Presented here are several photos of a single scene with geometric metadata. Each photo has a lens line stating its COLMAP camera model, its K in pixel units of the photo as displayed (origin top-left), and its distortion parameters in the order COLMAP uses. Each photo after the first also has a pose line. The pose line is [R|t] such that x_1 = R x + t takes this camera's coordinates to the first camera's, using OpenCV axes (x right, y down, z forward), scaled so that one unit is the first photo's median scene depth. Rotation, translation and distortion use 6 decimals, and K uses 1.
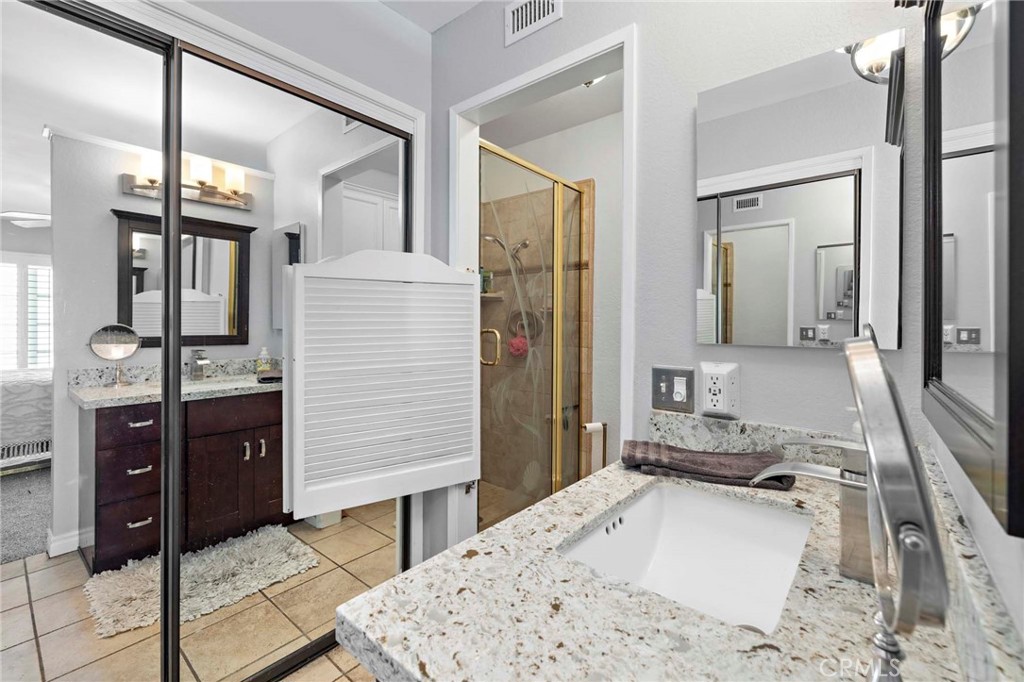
lens RADIAL K [[430.1, 0, 500.2], [0, 430.1, 328.1], [0, 0, 1]] dist [-0.000748, 0.000186]
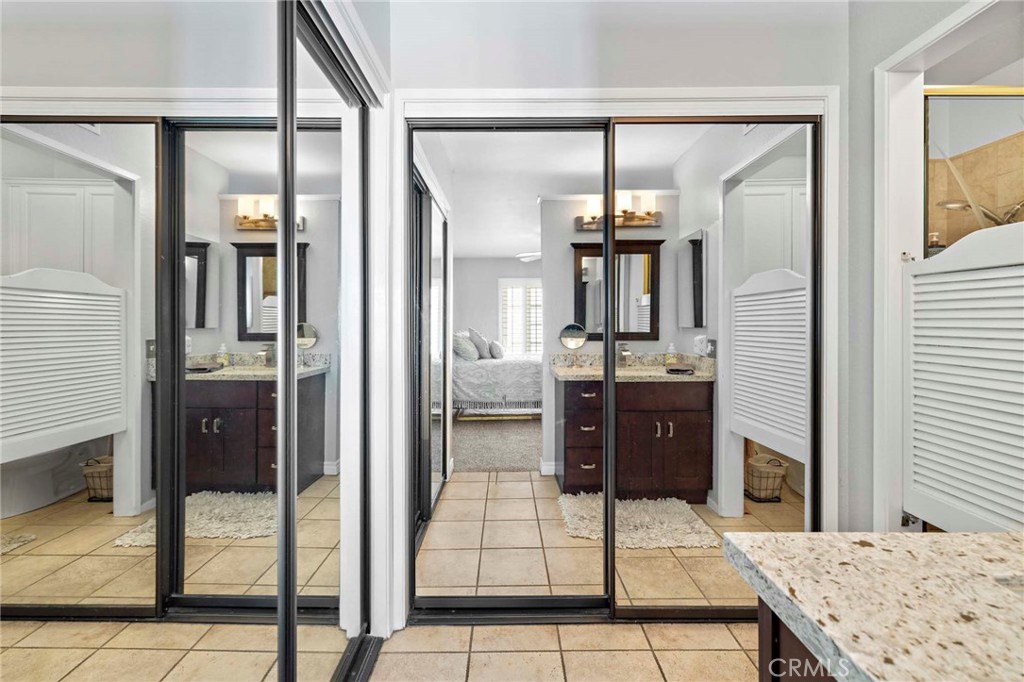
lens RADIAL K [[430.1, 0, 507.0], [0, 430.1, 326.6], [0, 0, 1]] dist [-0.000748, 0.000186]
pose [[0.647367, -0.003133, -0.762172, 0.057918], [0.000792, 0.999994, -0.003438, 0.005518], [0.762178, 0.001622, 0.647365, -0.108136]]
